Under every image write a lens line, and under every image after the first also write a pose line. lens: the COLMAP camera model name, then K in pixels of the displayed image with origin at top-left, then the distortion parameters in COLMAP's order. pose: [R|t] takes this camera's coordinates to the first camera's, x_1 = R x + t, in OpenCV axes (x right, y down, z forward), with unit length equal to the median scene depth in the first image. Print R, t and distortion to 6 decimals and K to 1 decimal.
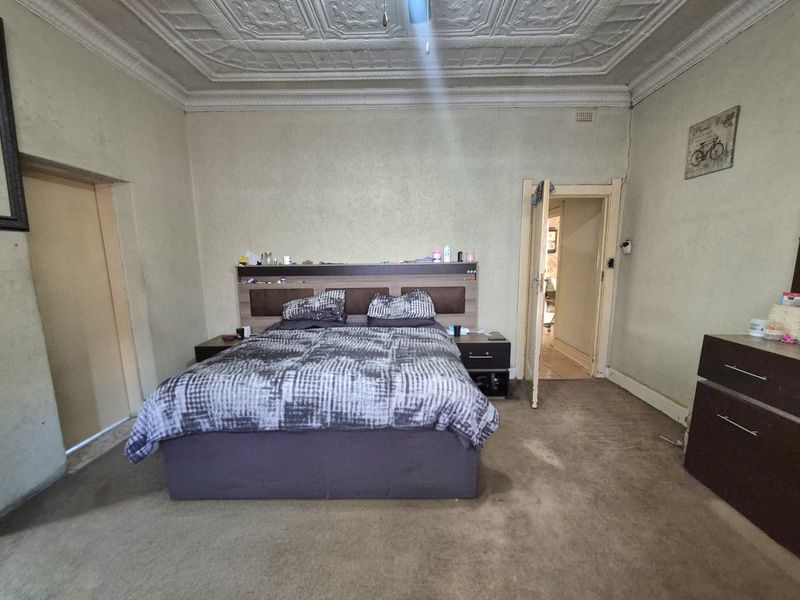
lens RADIAL K [[341.4, 0, 403.4], [0, 341.4, 312.8], [0, 0, 1]] dist [0.002801, -0.000314]
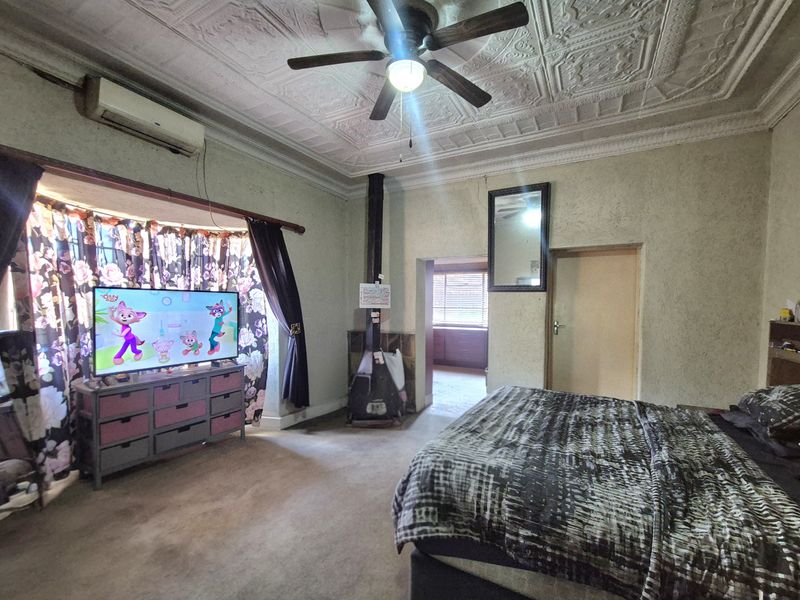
lens RADIAL K [[341.4, 0, 403.4], [0, 341.4, 312.8], [0, 0, 1]] dist [0.002801, -0.000314]
pose [[-0.473692, 0.037343, -0.879898, 0.617914], [-0.141546, 0.982884, 0.117915, -0.172430], [0.869241, 0.180401, -0.460299, 0.877807]]
